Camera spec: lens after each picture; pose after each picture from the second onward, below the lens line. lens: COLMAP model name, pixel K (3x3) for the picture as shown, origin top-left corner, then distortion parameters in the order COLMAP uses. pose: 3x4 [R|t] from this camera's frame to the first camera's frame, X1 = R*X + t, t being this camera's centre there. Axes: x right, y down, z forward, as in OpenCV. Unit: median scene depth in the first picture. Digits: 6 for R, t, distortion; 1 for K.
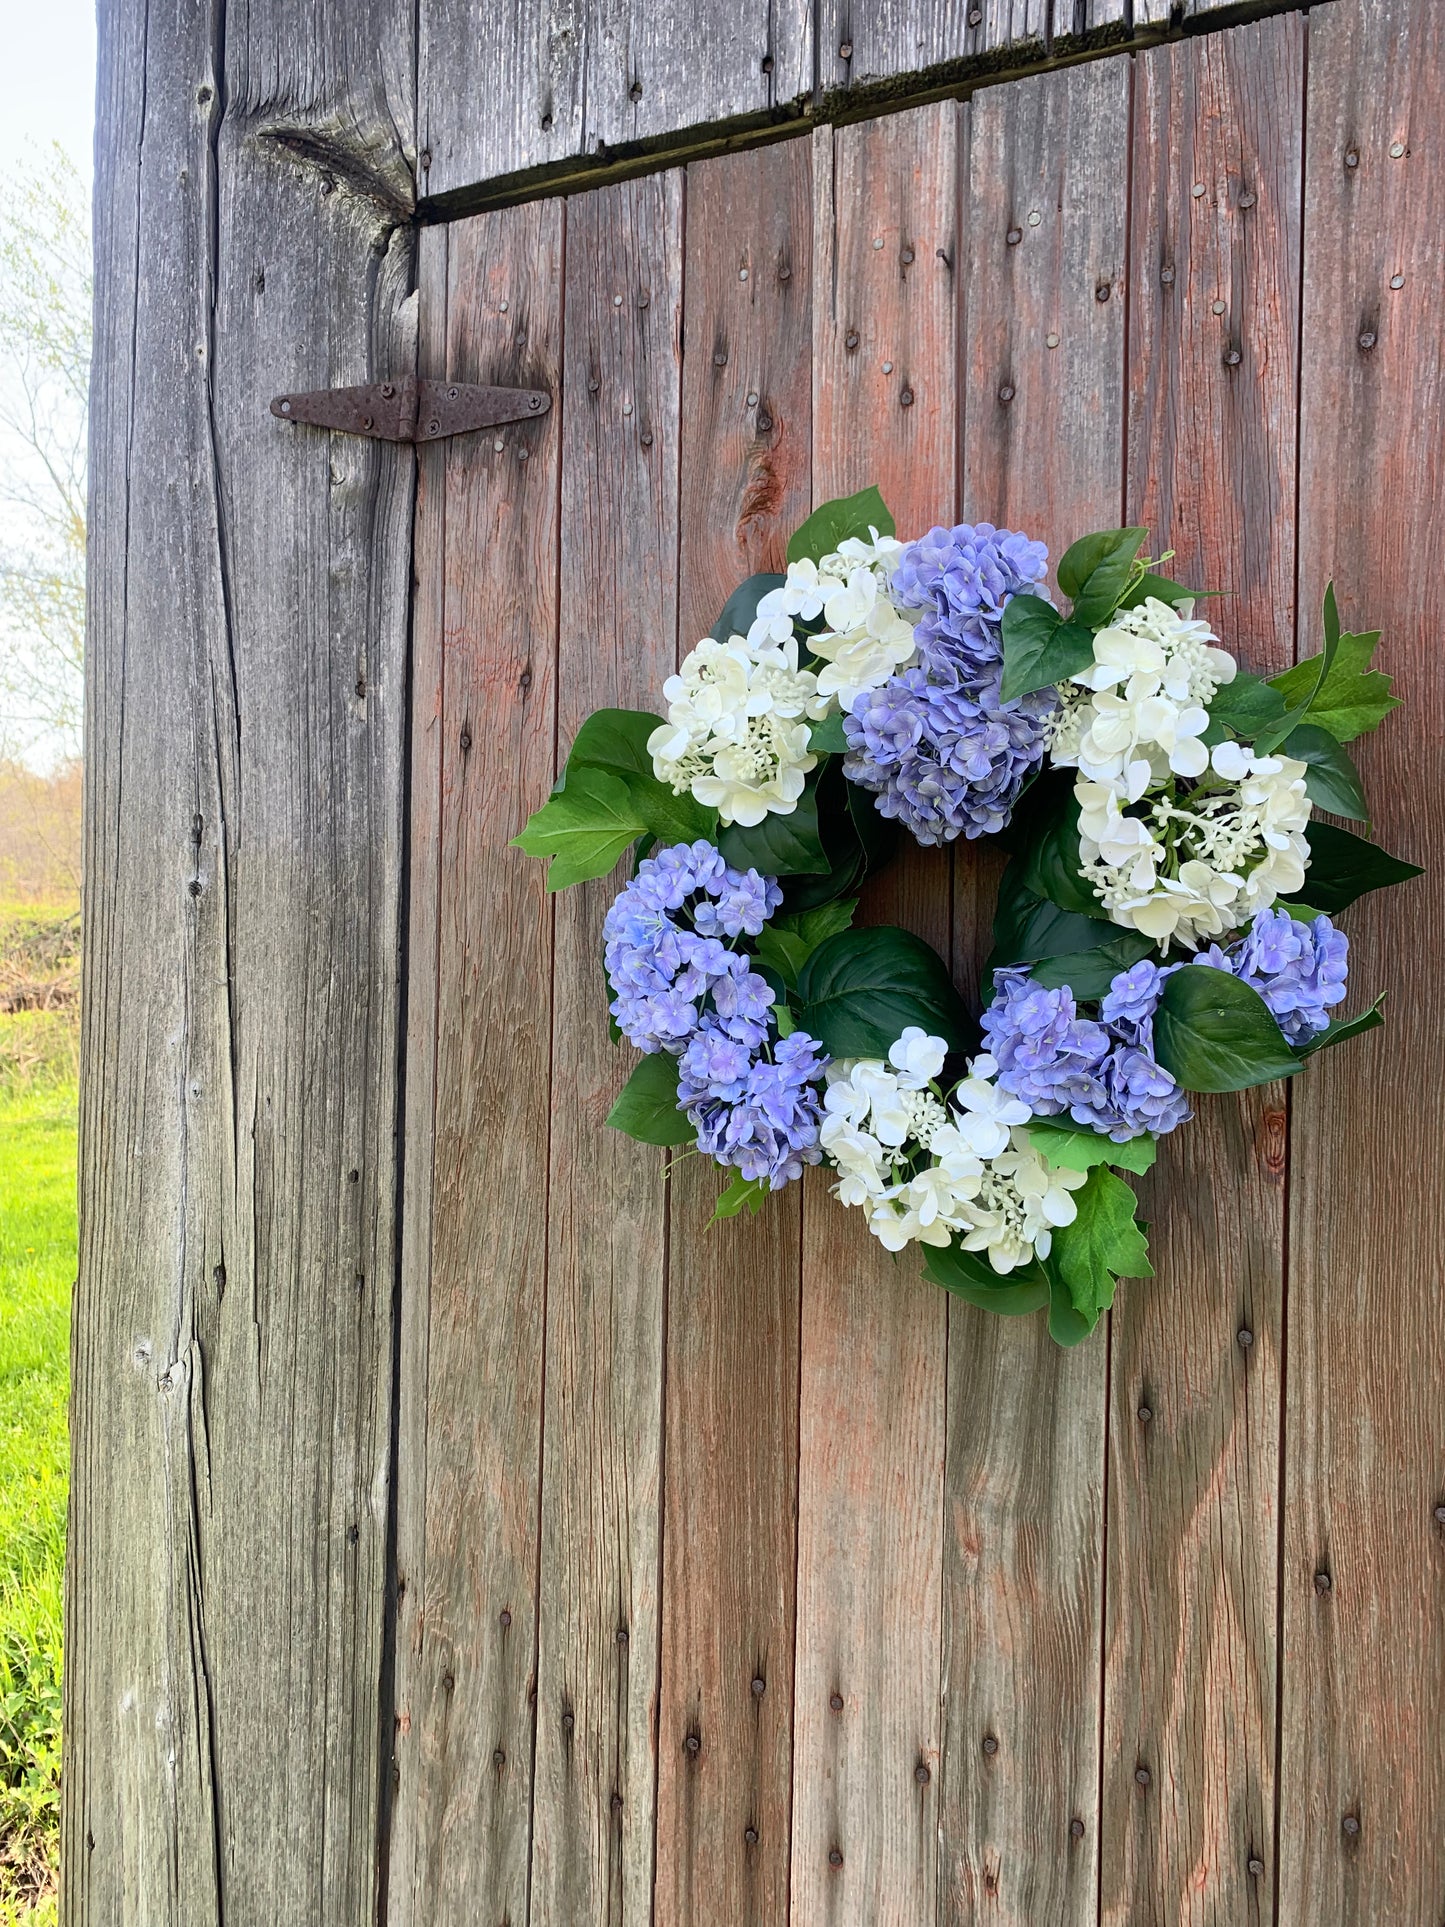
lens RADIAL K [[1473.7, 0, 727.7], [0, 1473.7, 945.4], [0, 0, 1]] dist [0.010160, -0.005970]
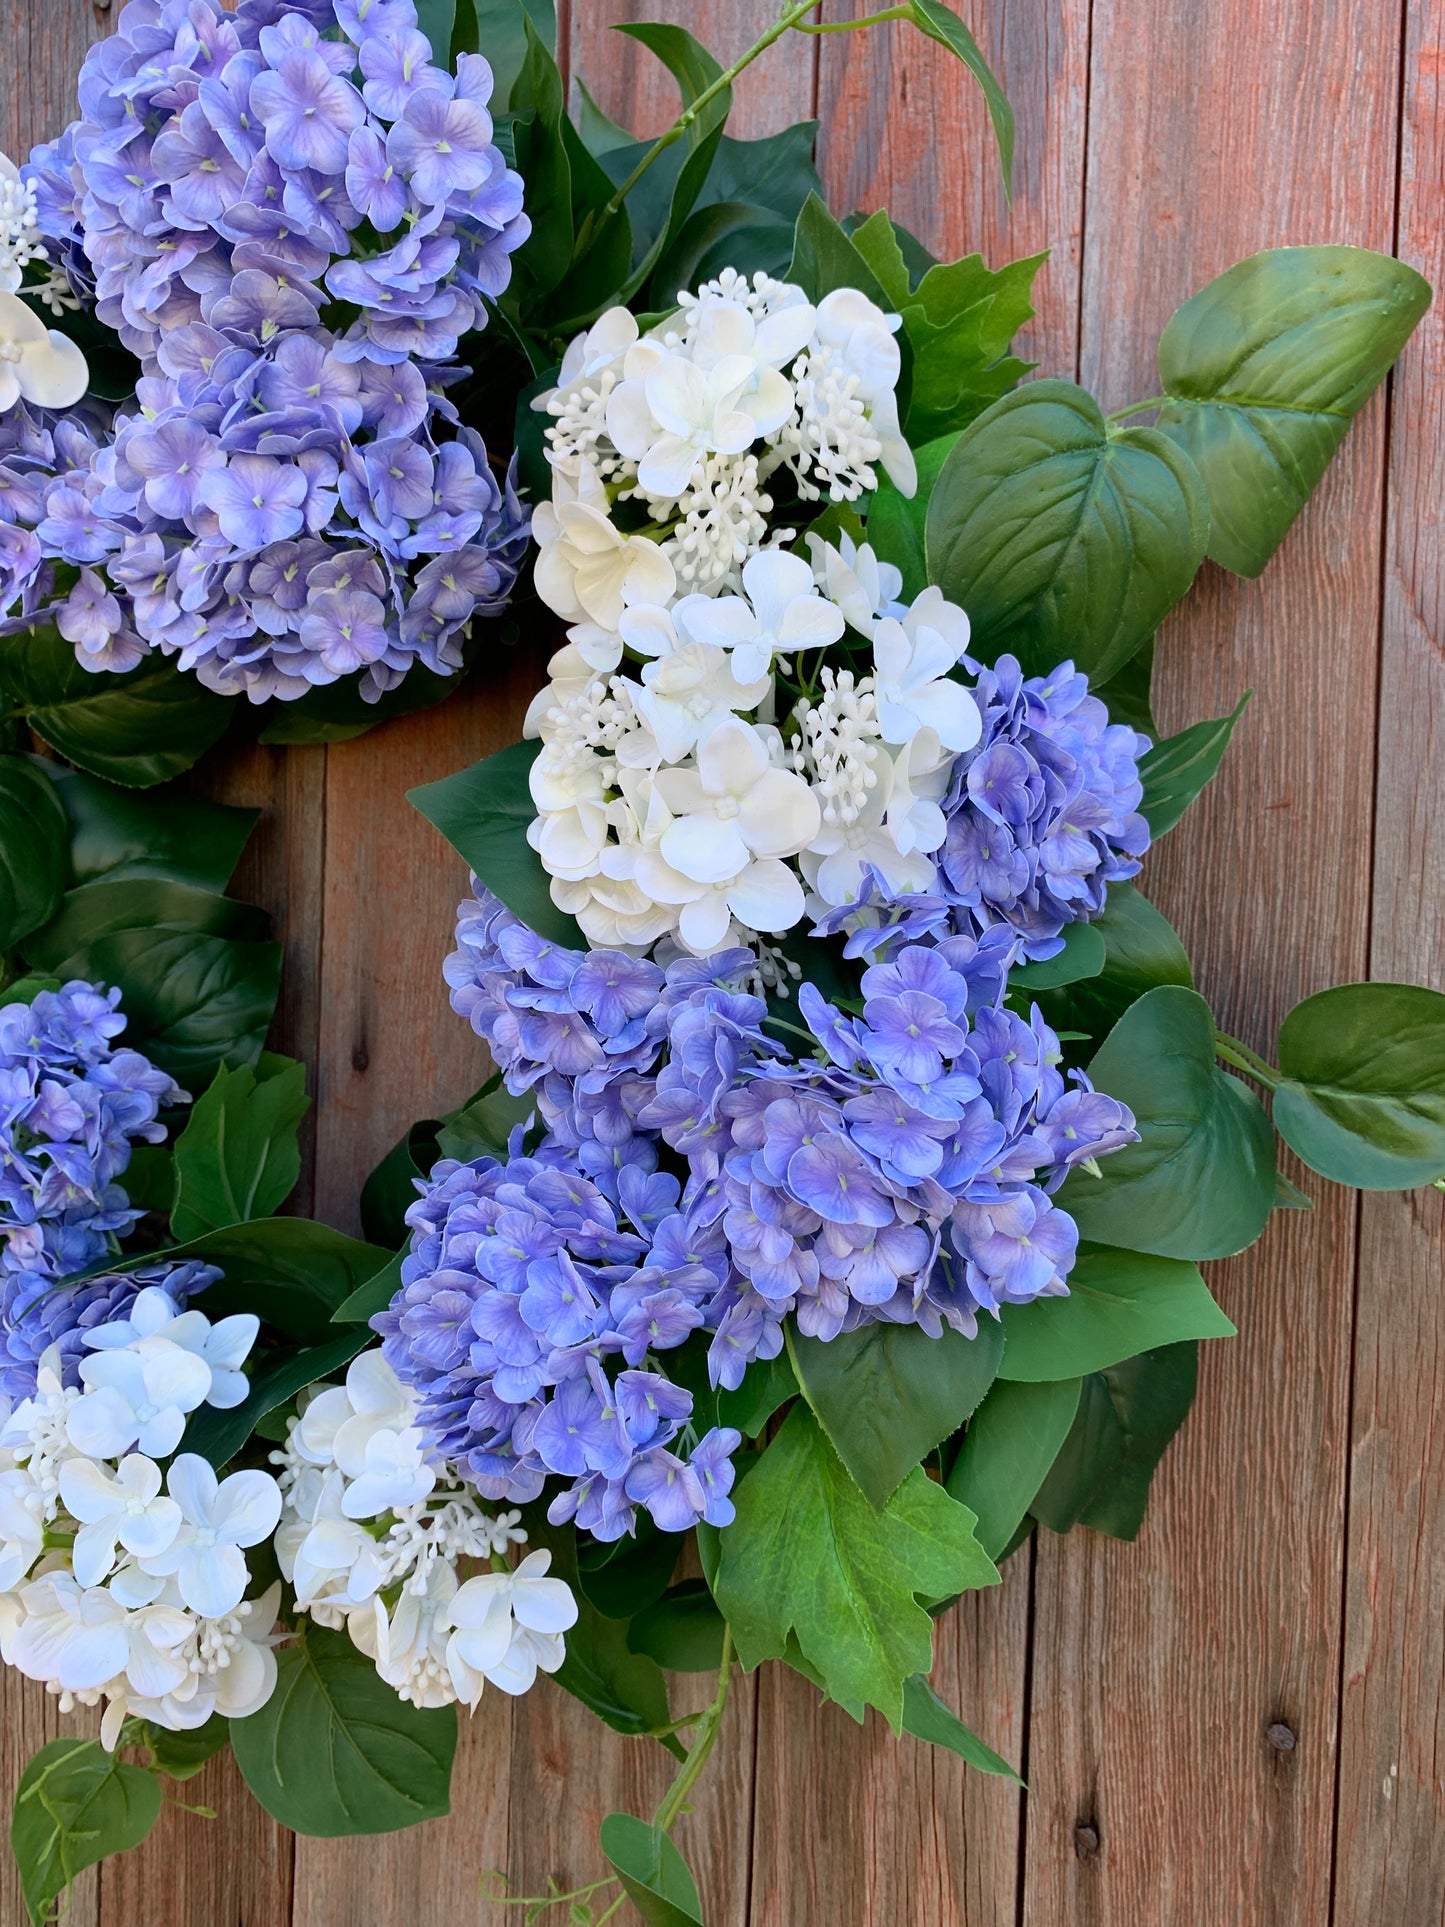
lens RADIAL K [[1506.8, 0, 726.4], [0, 1506.8, 943.8], [0, 0, 1]] dist [0.000568, -0.000243]
pose [[0.995091, 0.013264, 0.098072, 0.170767], [-0.015774, 0.999566, 0.024864, 0.043326], [-0.097700, -0.026289, 0.994869, 0.367479]]
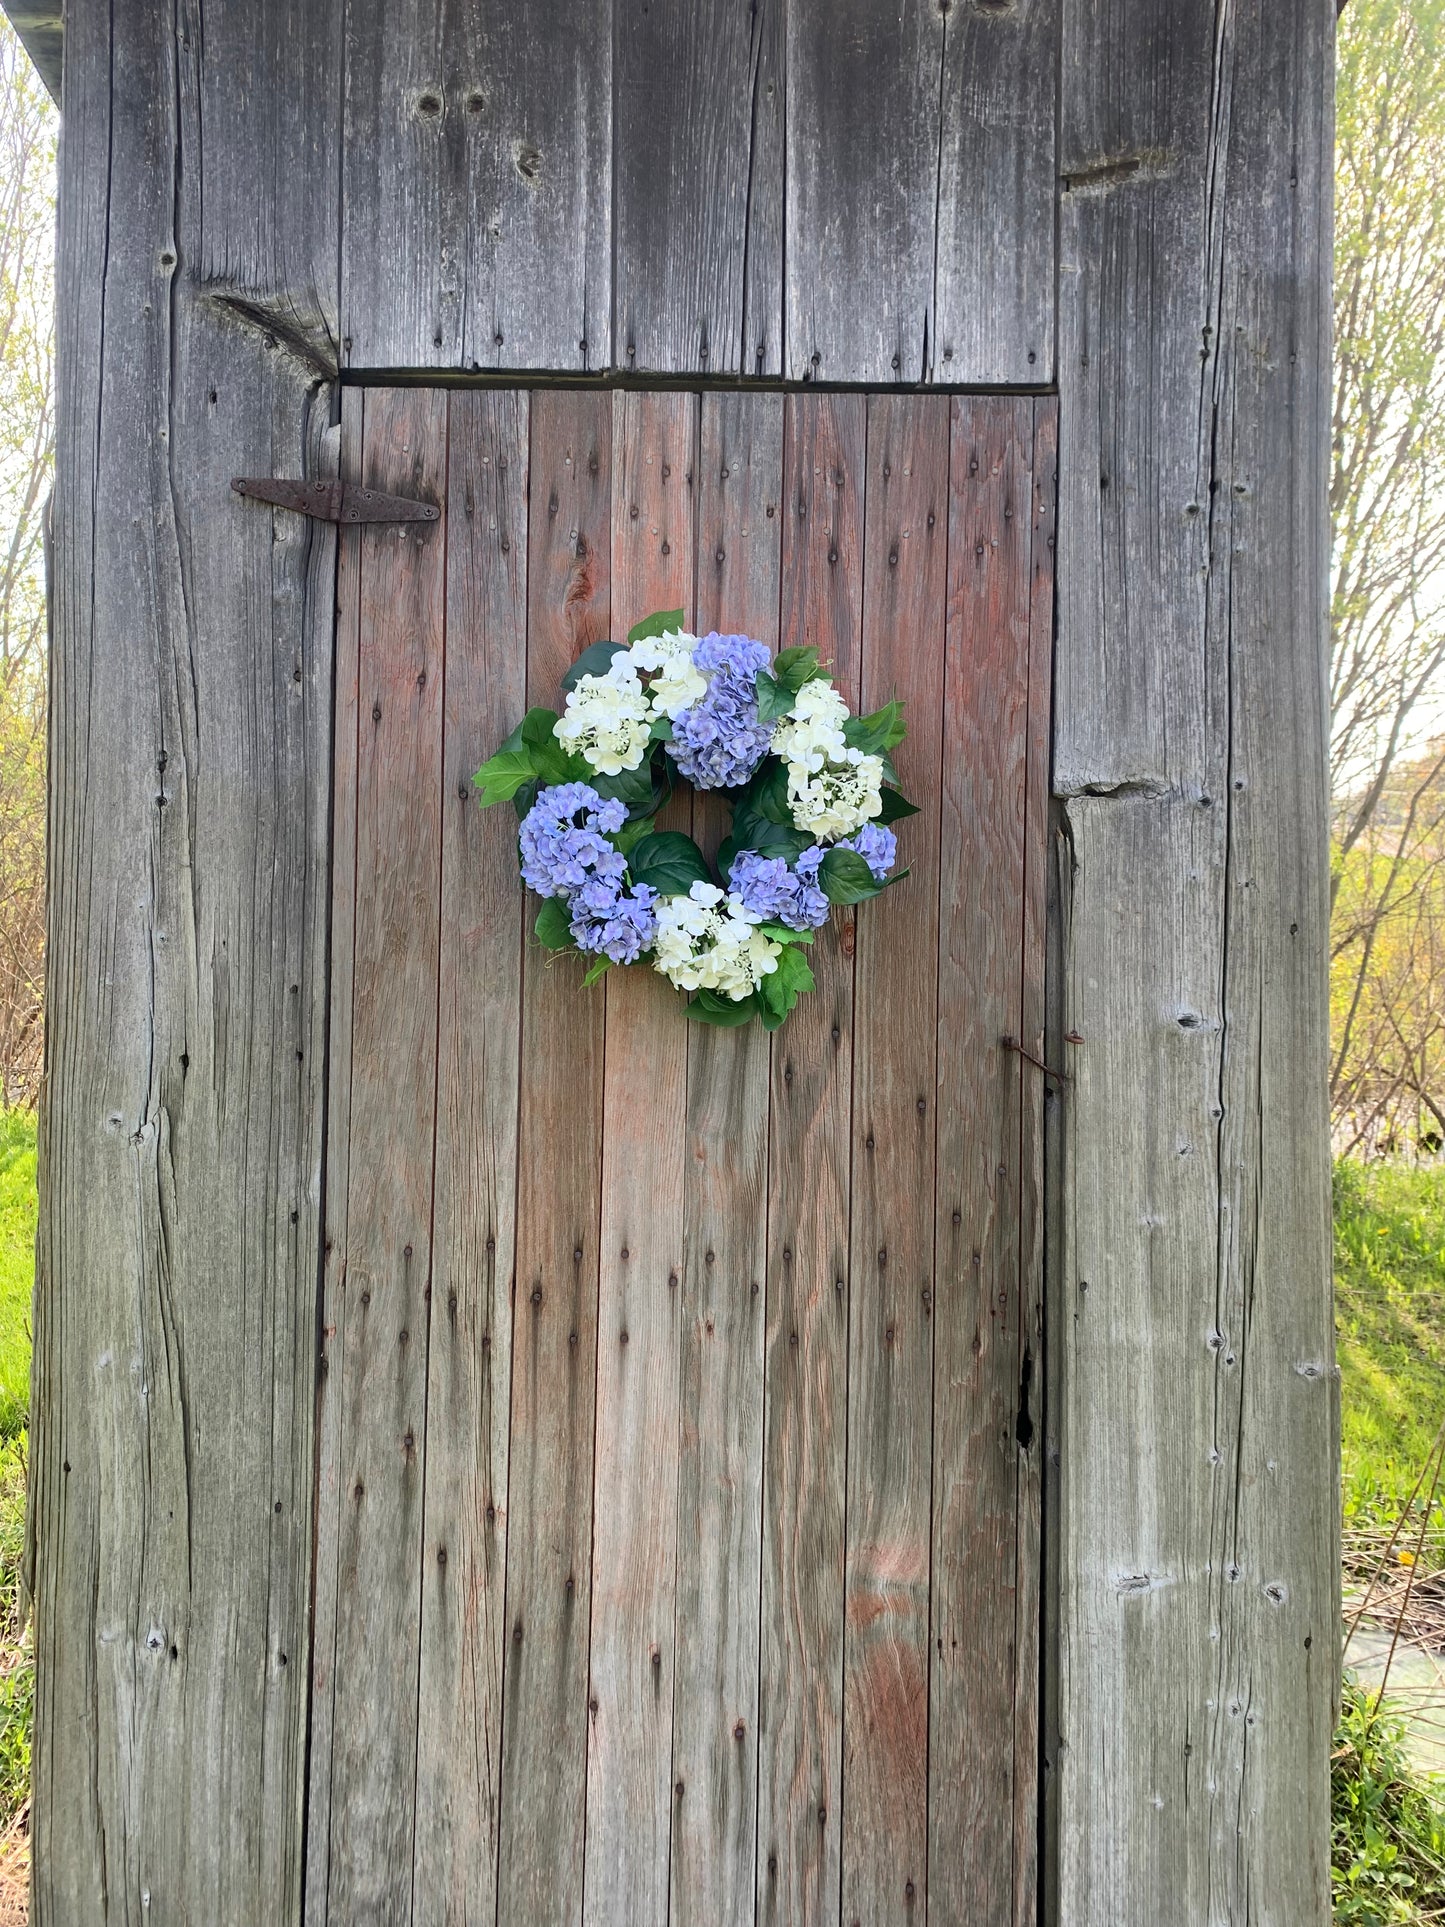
lens RADIAL K [[1494.8, 0, 723.4], [0, 1494.8, 940.7], [0, 0, 1]] dist [0.061553, -0.147174]
pose [[0.904745, 0.002747, 0.425945, -0.639670], [-0.007194, 0.999935, 0.008832, 0.108401], [-0.425893, -0.011055, 0.904706, -0.772401]]
